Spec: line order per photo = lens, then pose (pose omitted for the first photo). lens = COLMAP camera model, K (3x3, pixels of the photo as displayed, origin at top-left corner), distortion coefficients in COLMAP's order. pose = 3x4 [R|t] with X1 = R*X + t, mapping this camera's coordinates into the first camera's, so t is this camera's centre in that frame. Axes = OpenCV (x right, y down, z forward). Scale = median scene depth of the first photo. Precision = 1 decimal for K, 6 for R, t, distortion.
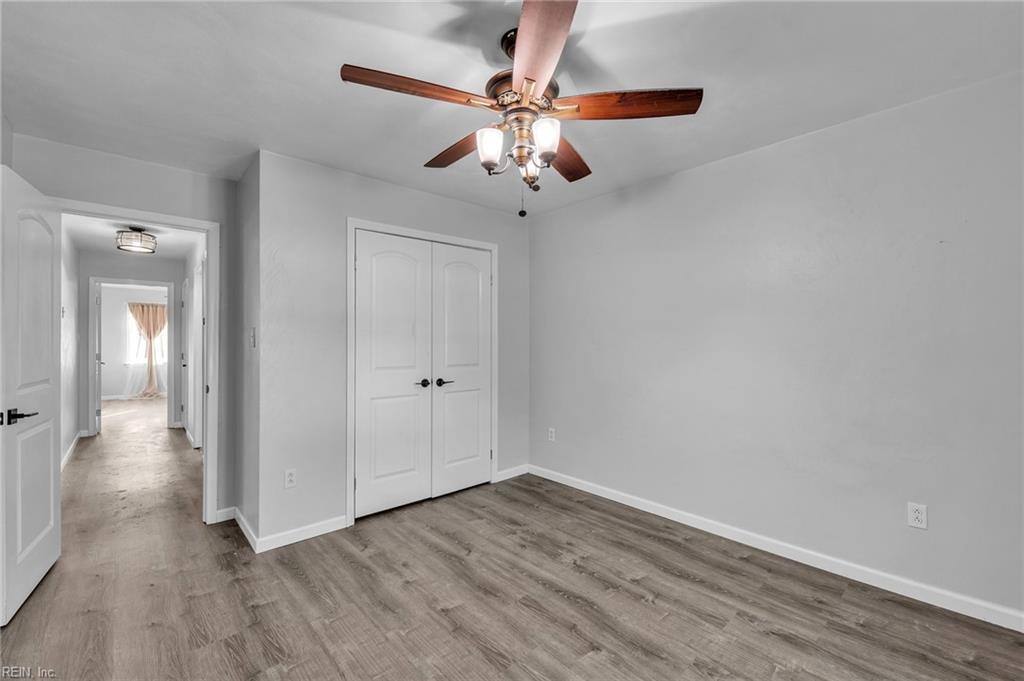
lens RADIAL K [[429.2, 0, 507.7], [0, 429.2, 336.9], [0, 0, 1]] dist [-0.015067, -0.000591]
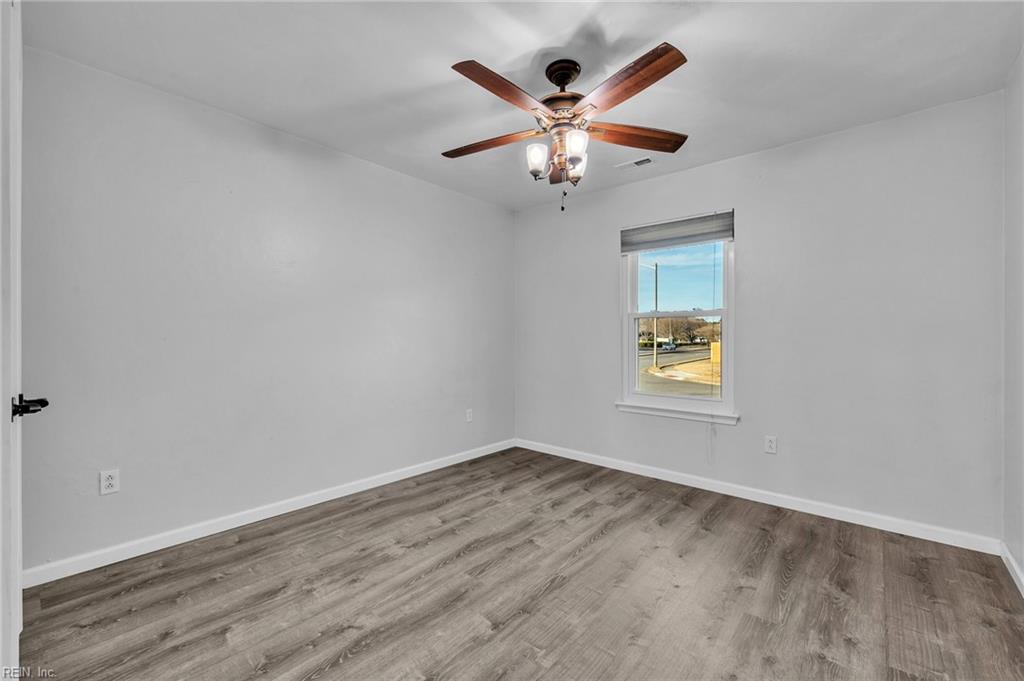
lens RADIAL K [[429.2, 0, 507.4], [0, 429.2, 341.0], [0, 0, 1]] dist [-0.015067, -0.000591]
pose [[-0.135392, -0.004033, 0.990784, -0.816278], [-0.006632, 0.999973, 0.003165, 0.065267], [-0.990770, -0.006142, -0.135415, 0.912179]]
